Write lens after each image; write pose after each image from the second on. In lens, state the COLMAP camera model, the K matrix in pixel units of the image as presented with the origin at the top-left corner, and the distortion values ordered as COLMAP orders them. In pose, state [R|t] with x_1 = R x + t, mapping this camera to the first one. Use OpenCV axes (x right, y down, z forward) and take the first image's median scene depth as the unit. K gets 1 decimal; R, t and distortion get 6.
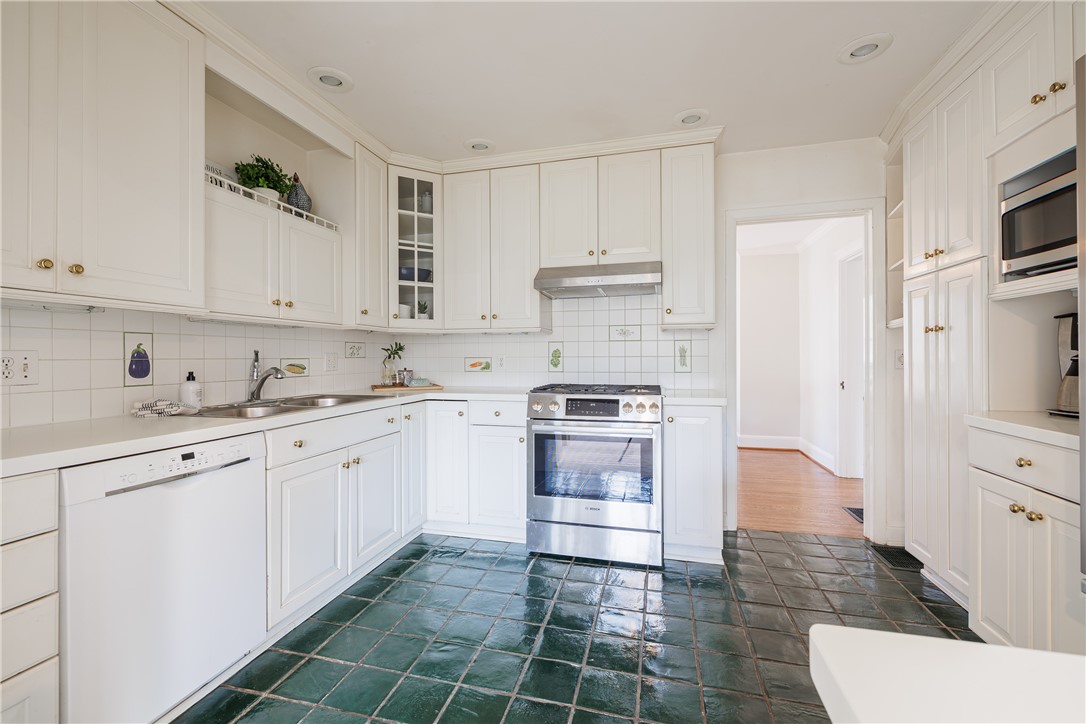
lens RADIAL K [[454.6, 0, 542.1], [0, 454.6, 360.3], [0, 0, 1]] dist [0.004270, -0.002875]
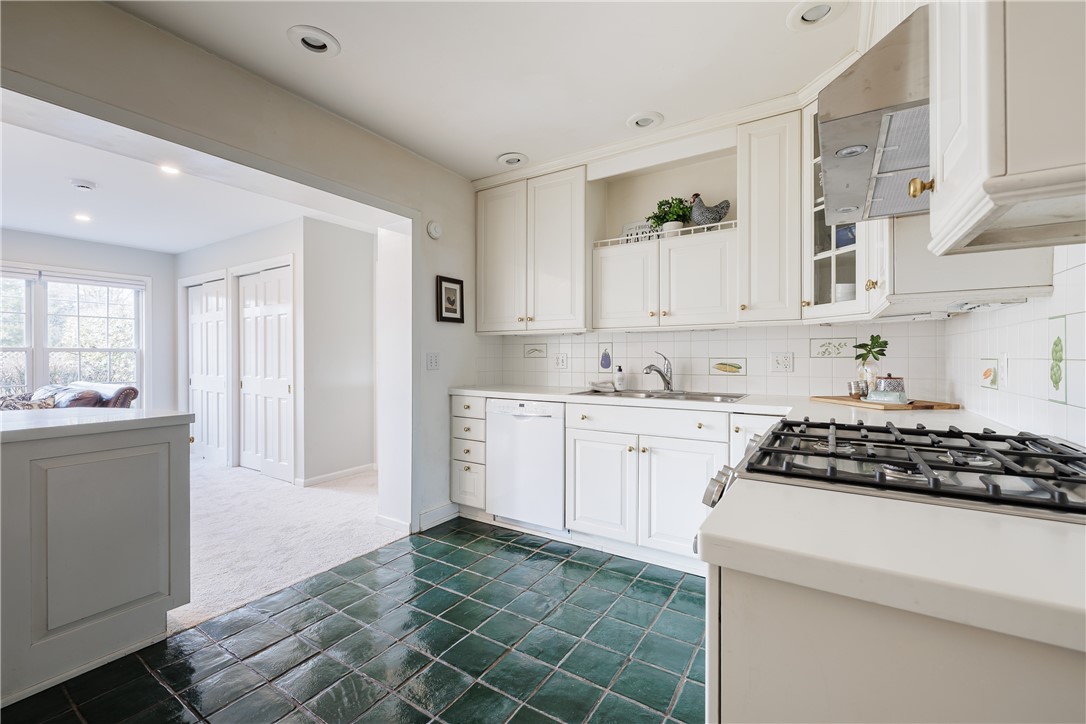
lens RADIAL K [[454.6, 0, 544.3], [0, 454.6, 355.4], [0, 0, 1]] dist [0.004270, -0.002875]
pose [[-0.317590, 0.003292, -0.948222, 0.662255], [-0.003342, 0.999984, 0.004591, -0.014793], [0.948222, 0.004627, -0.317574, 1.010120]]
